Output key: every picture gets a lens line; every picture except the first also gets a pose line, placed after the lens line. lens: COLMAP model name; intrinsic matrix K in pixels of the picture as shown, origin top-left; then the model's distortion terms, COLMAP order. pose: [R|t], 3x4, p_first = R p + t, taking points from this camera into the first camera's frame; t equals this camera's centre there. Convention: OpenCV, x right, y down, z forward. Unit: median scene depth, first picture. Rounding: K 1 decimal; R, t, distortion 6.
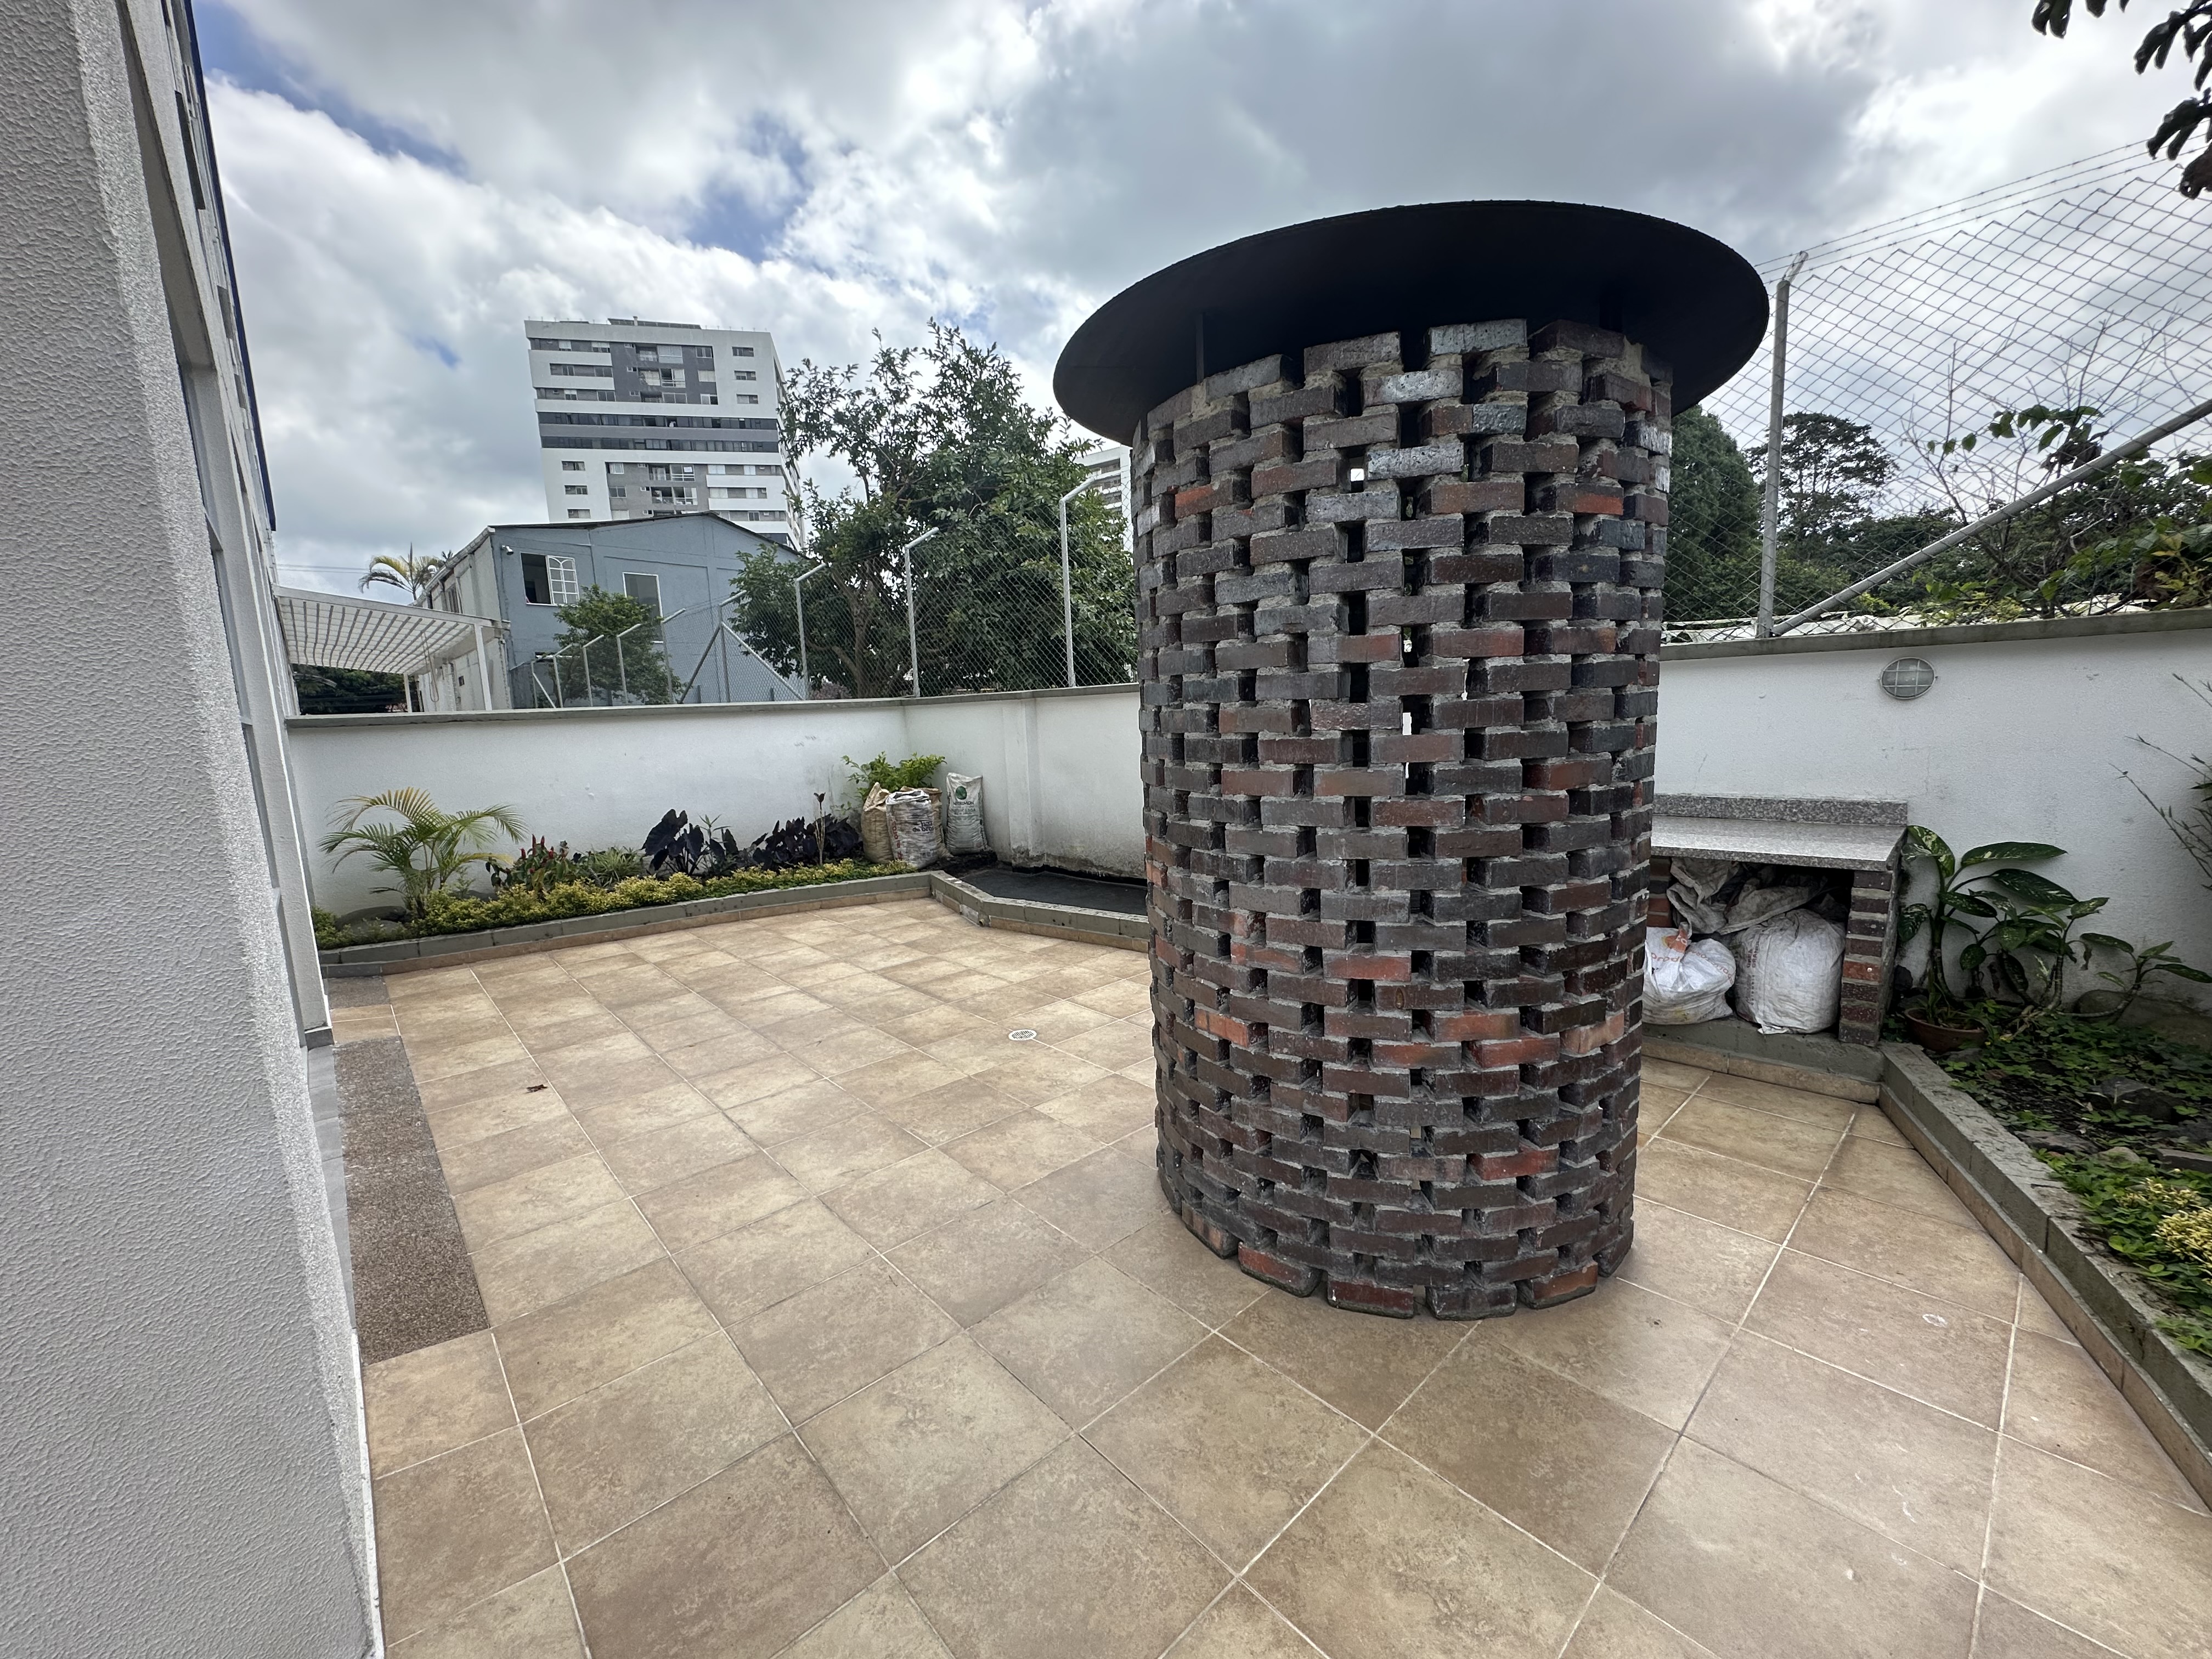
lens RADIAL K [[877.1, 0, 1109.0], [0, 877.1, 833.5], [0, 0, 1]] dist [-0.000749, -0.000125]
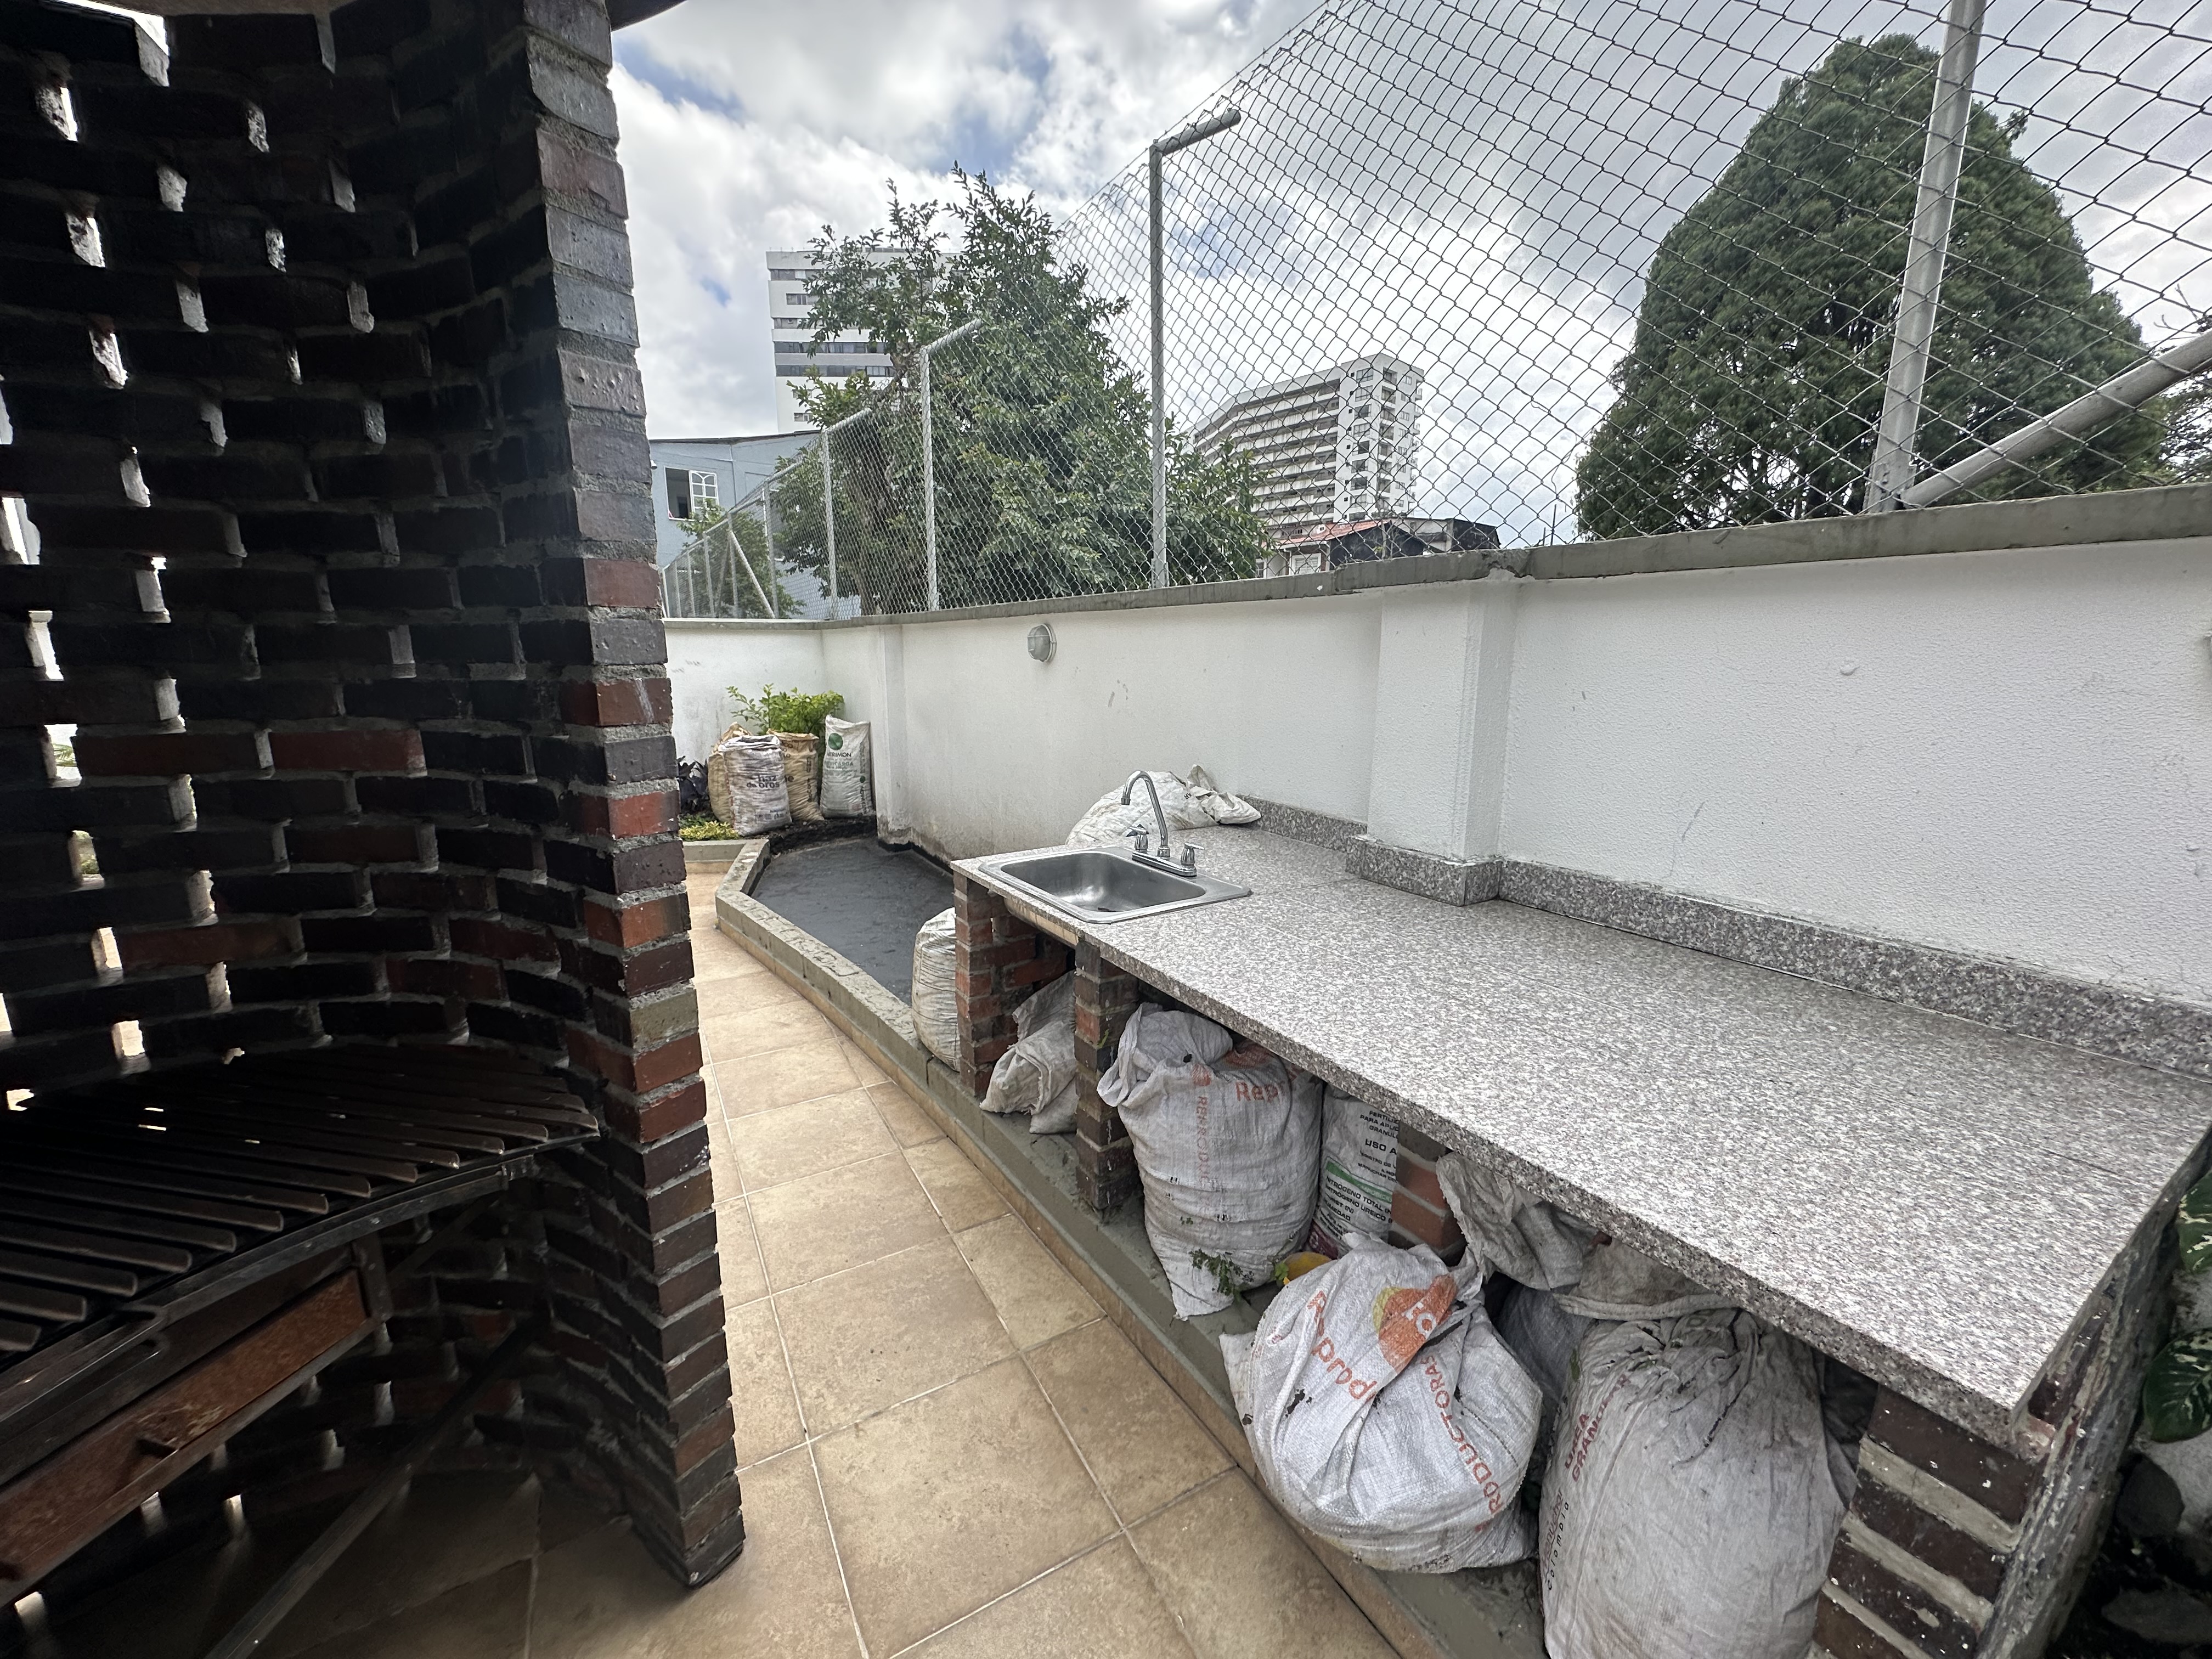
lens RADIAL K [[882.5, 0, 1106.5], [0, 882.5, 826.5], [0, 0, 1]] dist [0.000099, -0.000385]
pose [[0.973870, 0.087985, -0.209370, 0.240956], [-0.074869, 0.994749, 0.069786, -0.042433], [0.214411, -0.052287, 0.975343, 0.255024]]
